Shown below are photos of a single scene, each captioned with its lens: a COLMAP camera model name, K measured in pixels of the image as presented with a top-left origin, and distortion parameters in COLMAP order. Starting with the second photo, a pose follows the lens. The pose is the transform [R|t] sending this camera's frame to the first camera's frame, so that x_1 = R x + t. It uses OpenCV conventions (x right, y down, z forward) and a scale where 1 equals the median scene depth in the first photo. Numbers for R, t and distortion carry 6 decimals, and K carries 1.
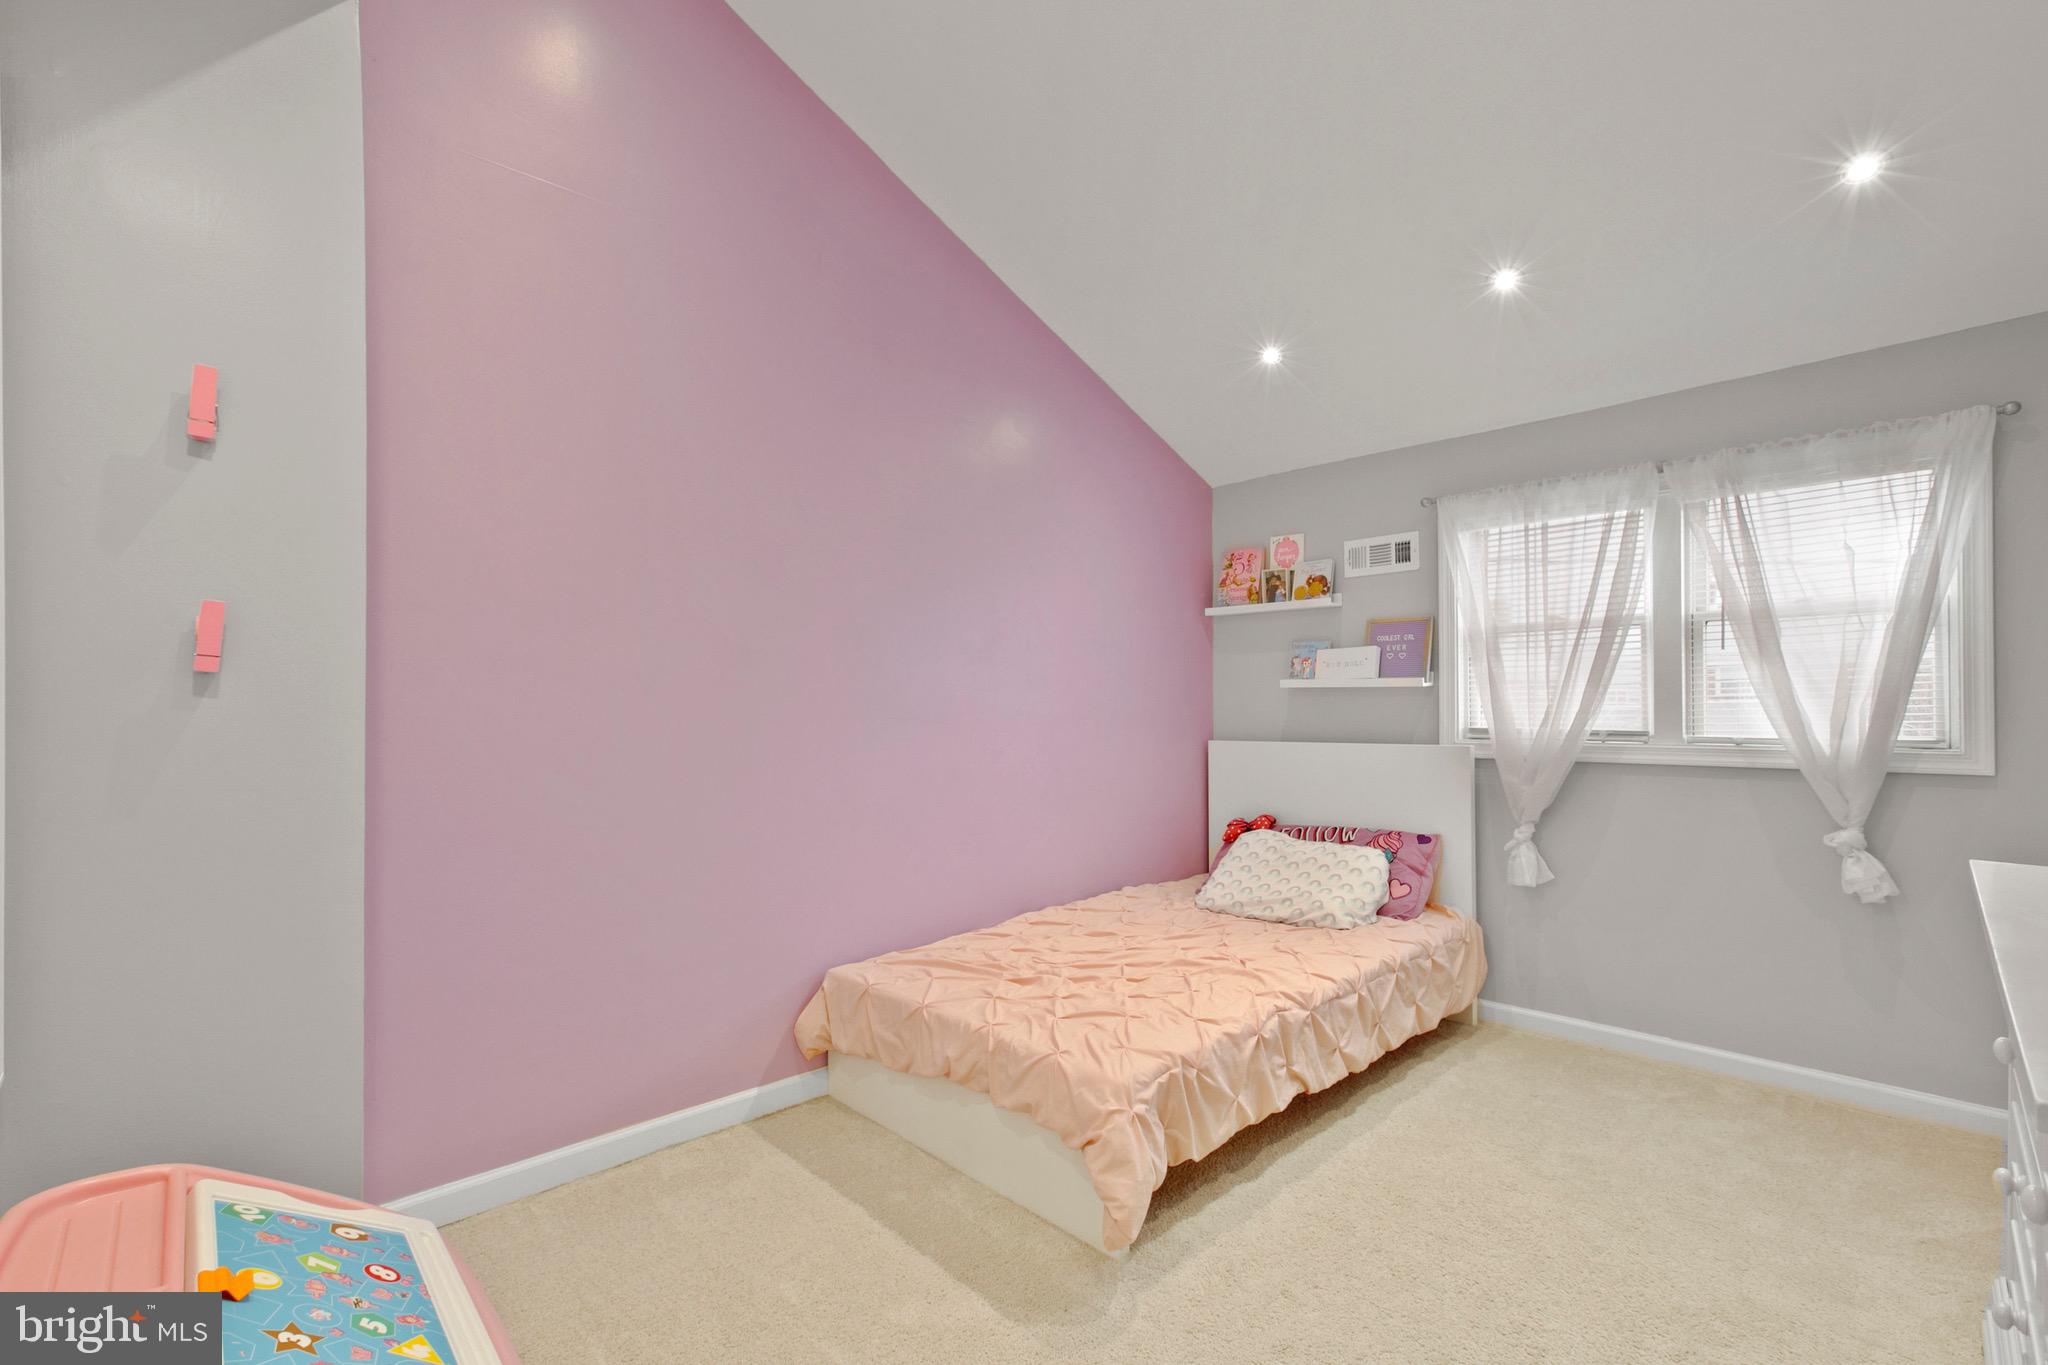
lens RADIAL K [[932.9, 0, 1024.0], [0, 932.9, 682.5], [0, 0, 1]] dist [-0.023072, 0.041406]
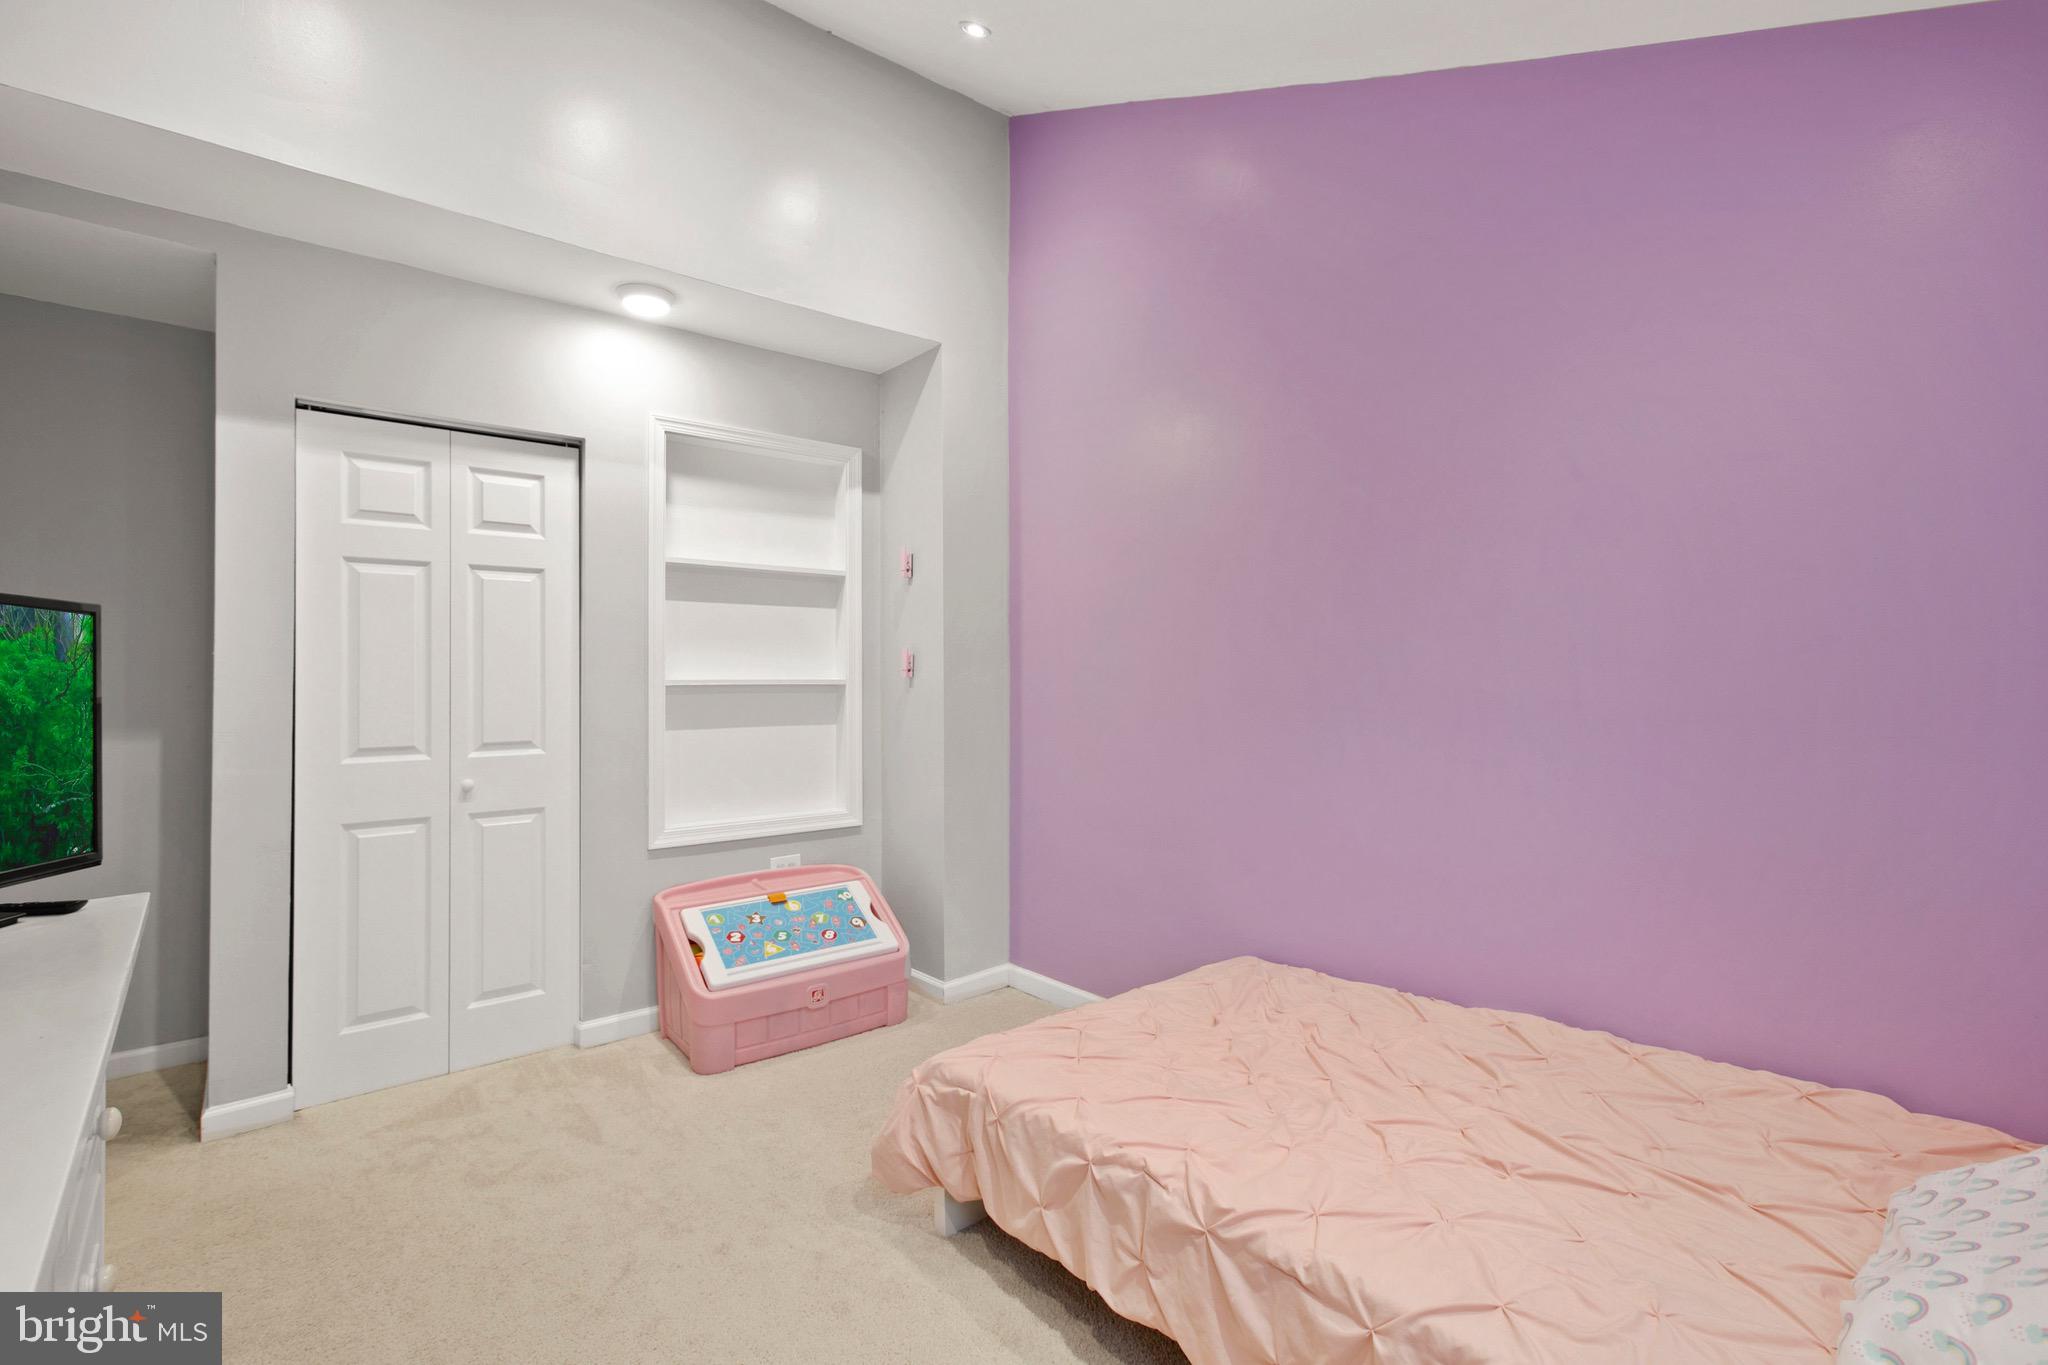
lens RADIAL K [[937.8, 0, 1019.1], [0, 937.8, 677.3], [0, 0, 1]] dist [-0.000967, 0.010440]
pose [[-0.081572, -0.001376, -0.996666, 0.889688], [0.012344, 0.999921, -0.002390, 0.019836], [0.996591, -0.012498, -0.081549, 0.946542]]
